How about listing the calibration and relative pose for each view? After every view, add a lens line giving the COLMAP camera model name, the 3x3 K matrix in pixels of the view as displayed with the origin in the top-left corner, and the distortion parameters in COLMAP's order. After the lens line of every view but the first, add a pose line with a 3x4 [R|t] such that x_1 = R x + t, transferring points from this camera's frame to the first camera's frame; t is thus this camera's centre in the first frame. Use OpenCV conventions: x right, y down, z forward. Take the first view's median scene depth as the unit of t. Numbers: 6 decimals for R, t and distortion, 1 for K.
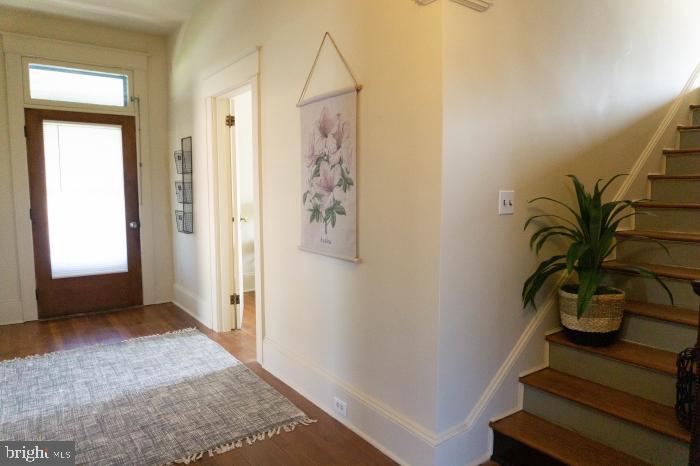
lens RADIAL K [[465.4, 0, 350.0], [0, 465.4, 233.0], [0, 0, 1]] dist [-0.009675, -0.003322]
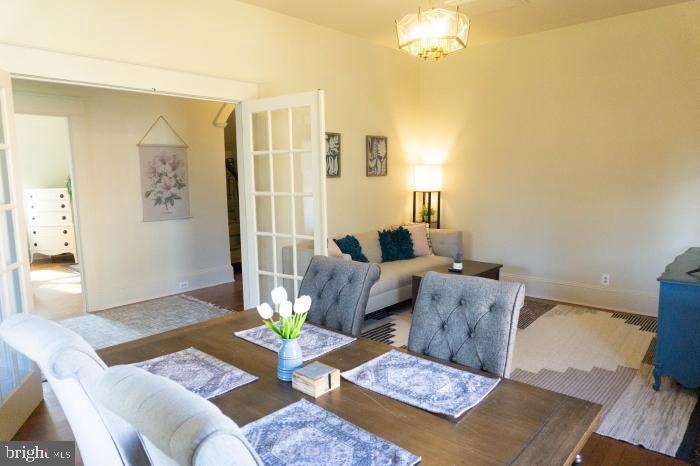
lens RADIAL K [[465.4, 0, 350.0], [0, 465.4, 233.0], [0, 0, 1]] dist [-0.009675, -0.003322]
pose [[-0.203859, -0.124812, 0.971012, -2.165863], [0.109164, 0.982757, 0.149240, -0.112496], [-0.972895, 0.136423, -0.186719, 0.564040]]
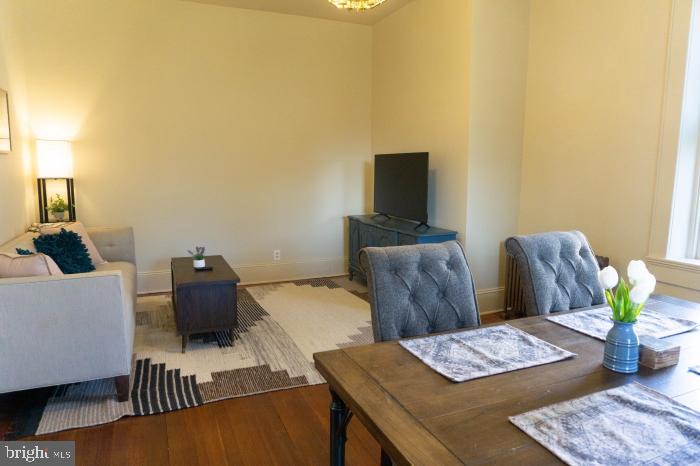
lens RADIAL K [[465.4, 0, 350.0], [0, 465.4, 233.0], [0, 0, 1]] dist [-0.009675, -0.003322]
pose [[-0.974759, -0.039872, 0.219672, -1.412674], [0.013151, 0.971961, 0.234776, -0.110265], [-0.222873, 0.231739, -0.946903, 1.051060]]
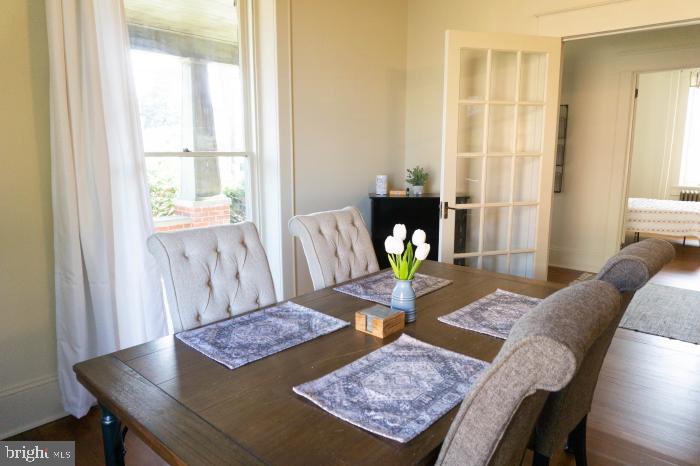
lens RADIAL K [[465.4, 0, 350.0], [0, 465.4, 233.0], [0, 0, 1]] dist [-0.009675, -0.003322]
pose [[0.979127, -0.038110, 0.199645, -1.769874], [0.022337, 0.996491, 0.080670, -0.006070], [-0.202019, -0.074527, 0.976542, 0.000654]]
